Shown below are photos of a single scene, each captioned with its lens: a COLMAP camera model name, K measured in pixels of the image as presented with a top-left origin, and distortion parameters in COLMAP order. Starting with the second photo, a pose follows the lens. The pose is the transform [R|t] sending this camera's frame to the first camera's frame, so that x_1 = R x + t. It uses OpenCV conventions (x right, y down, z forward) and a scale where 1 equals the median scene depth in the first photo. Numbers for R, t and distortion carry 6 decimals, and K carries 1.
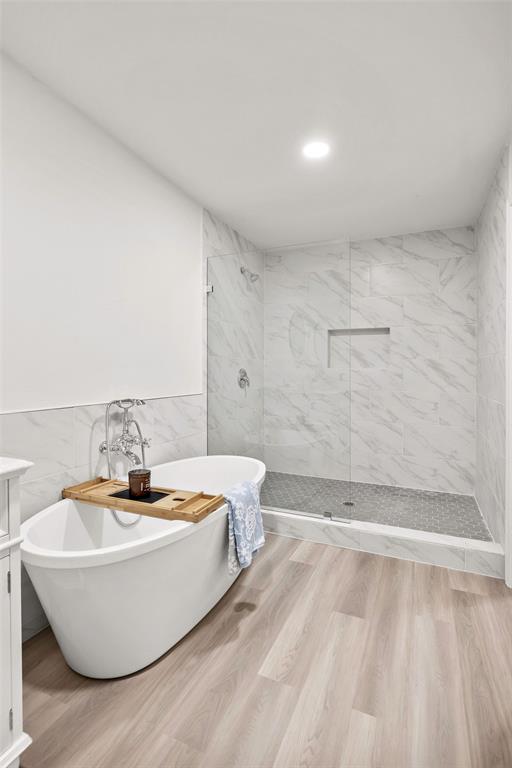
lens RADIAL K [[378.9, 0, 253.9], [0, 378.9, 370.9], [0, 0, 1]] dist [-0.001518, -0.000612]
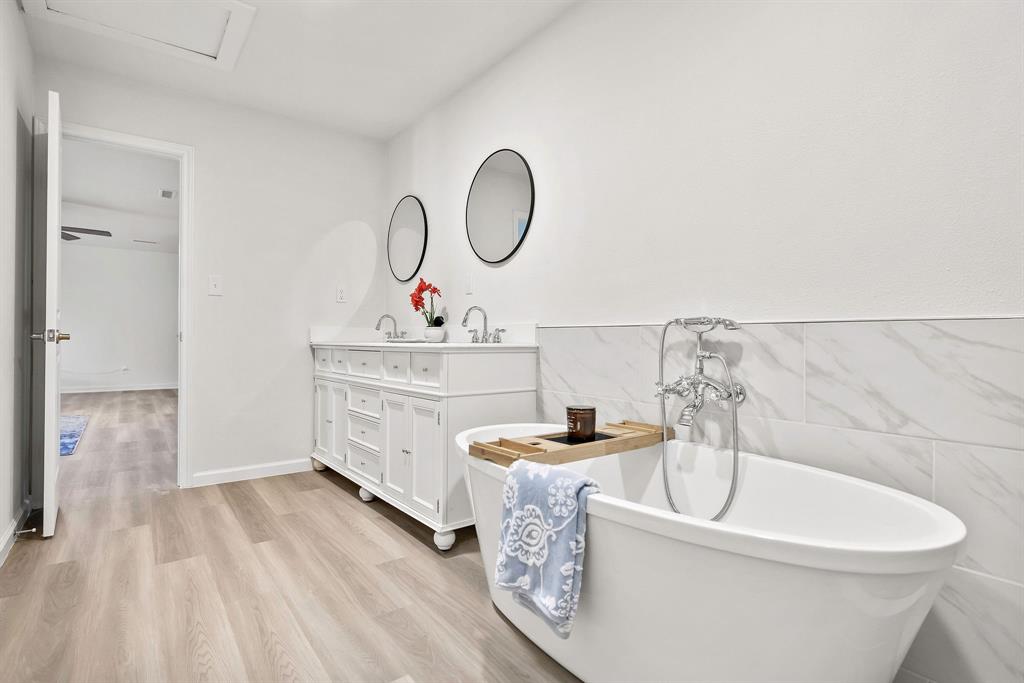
lens RADIAL K [[505.2, 0, 512.0], [0, 505.2, 341.5], [0, 0, 1]] dist [-0.001518, -0.000612]
pose [[-0.481911, -0.007502, -0.876188, 0.423332], [-0.009805, 0.999947, -0.003169, 0.096268], [0.876165, 0.007064, -0.481959, 0.911414]]
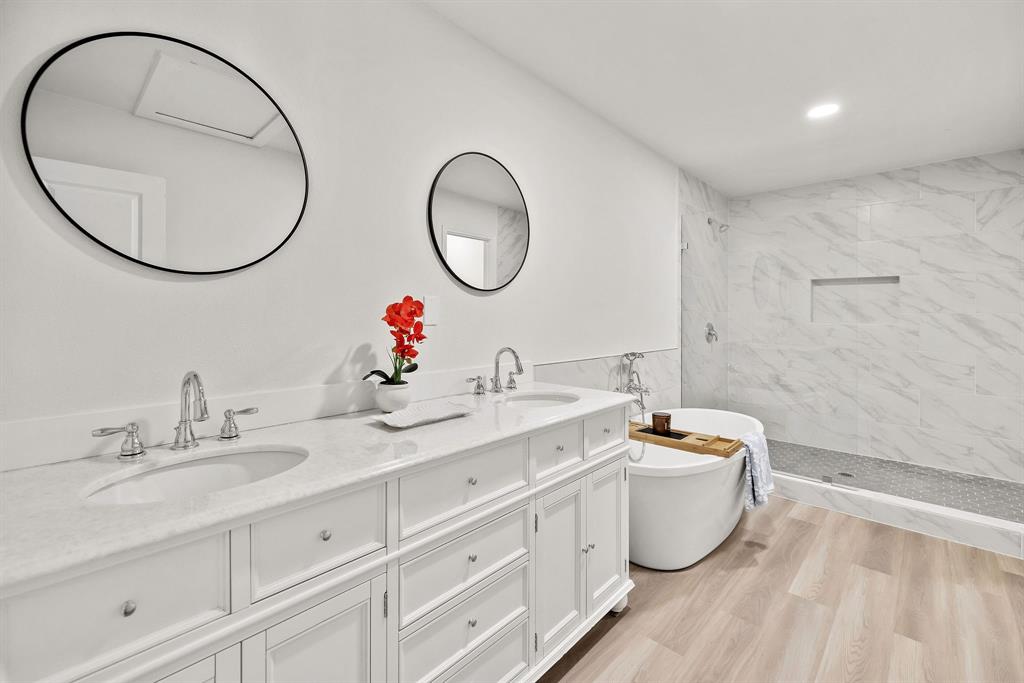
lens RADIAL K [[440.0, 0, 501.4], [0, 440.0, 313.8], [0, 0, 1]] dist [0.000391, -0.000651]
pose [[0.939629, 0.001803, -0.342190, -0.202448], [-0.003546, 0.999984, -0.004467, -0.030033], [0.342176, 0.005410, 0.939620, -0.332176]]
